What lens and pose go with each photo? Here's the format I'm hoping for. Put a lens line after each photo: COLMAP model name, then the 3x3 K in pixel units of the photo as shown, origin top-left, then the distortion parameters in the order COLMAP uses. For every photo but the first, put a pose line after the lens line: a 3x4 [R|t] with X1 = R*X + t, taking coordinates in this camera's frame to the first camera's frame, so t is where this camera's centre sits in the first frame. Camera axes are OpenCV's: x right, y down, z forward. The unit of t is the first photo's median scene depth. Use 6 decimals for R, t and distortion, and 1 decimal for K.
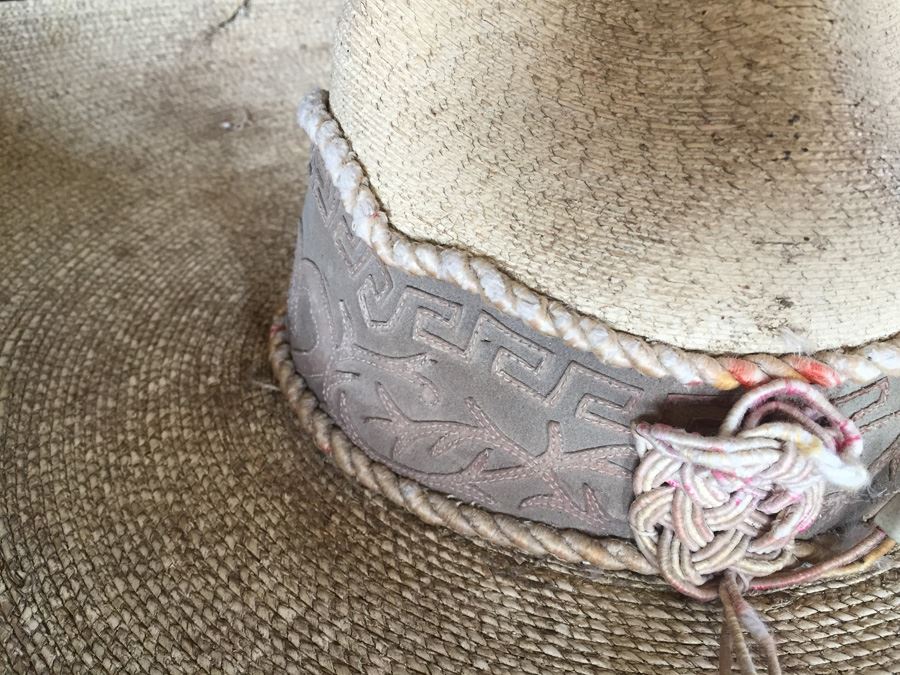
lens RADIAL K [[792.1, 0, 448.3], [0, 792.1, 337.1], [0, 0, 1]] dist [0.098492, -0.168318]
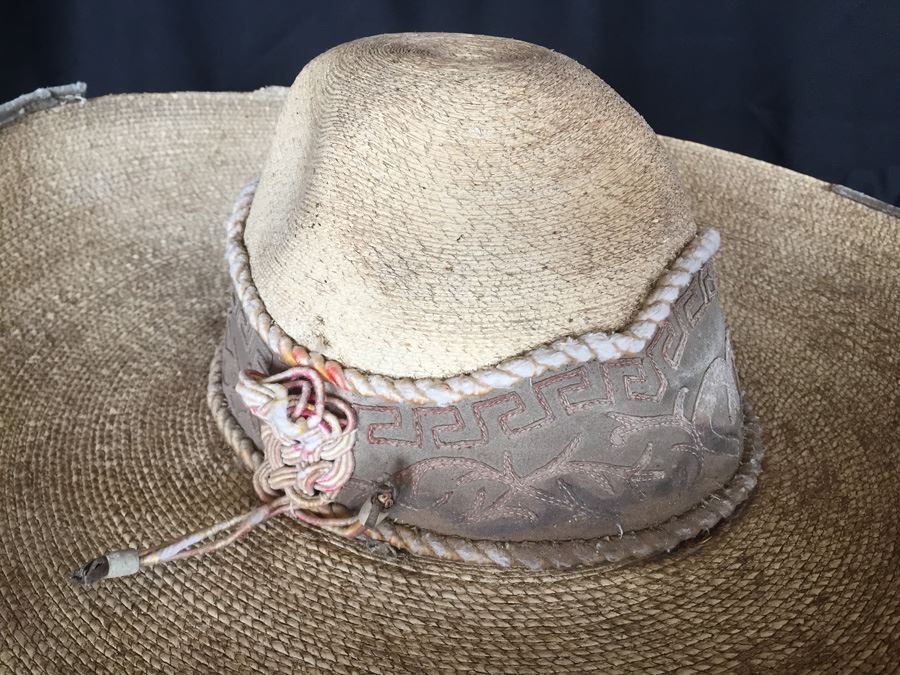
lens RADIAL K [[774.3, 0, 450.0], [0, 774.3, 337.5], [0, 0, 1]] dist [0.098710, -0.076749]
pose [[0.754432, 0.308178, -0.579533, 1.230357], [-0.390791, 0.920276, -0.019355, -0.066605], [0.527366, 0.241079, 0.814719, -0.095119]]
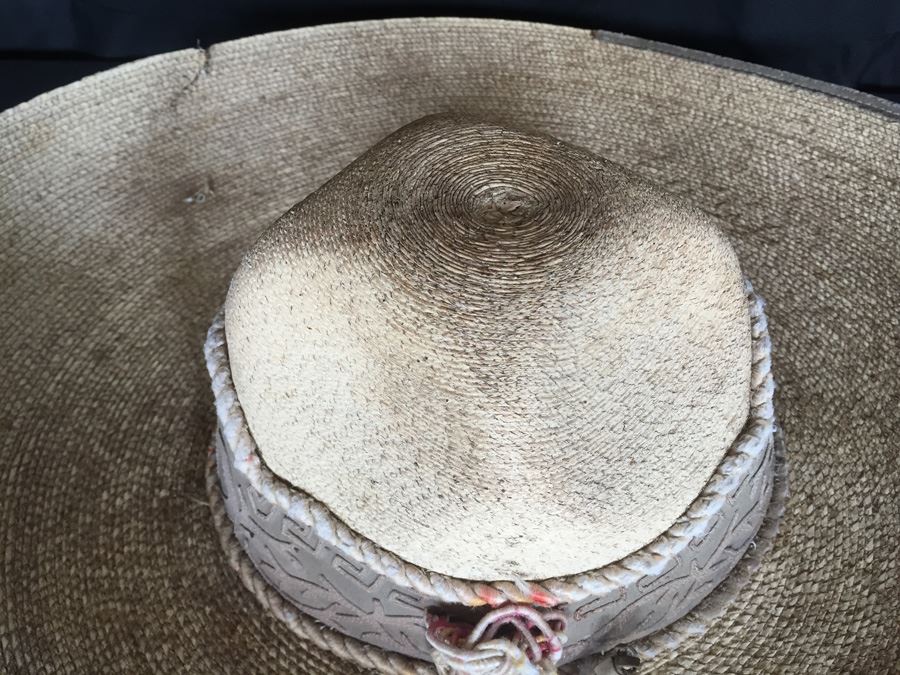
lens RADIAL K [[786.8, 0, 444.6], [0, 786.8, 339.8], [0, 0, 1]] dist [0.108508, -0.172871]
pose [[0.998041, 0.034042, -0.052488, 0.287854], [-0.020824, 0.971919, 0.234391, -0.629177], [0.058993, -0.232839, 0.970724, -0.259527]]
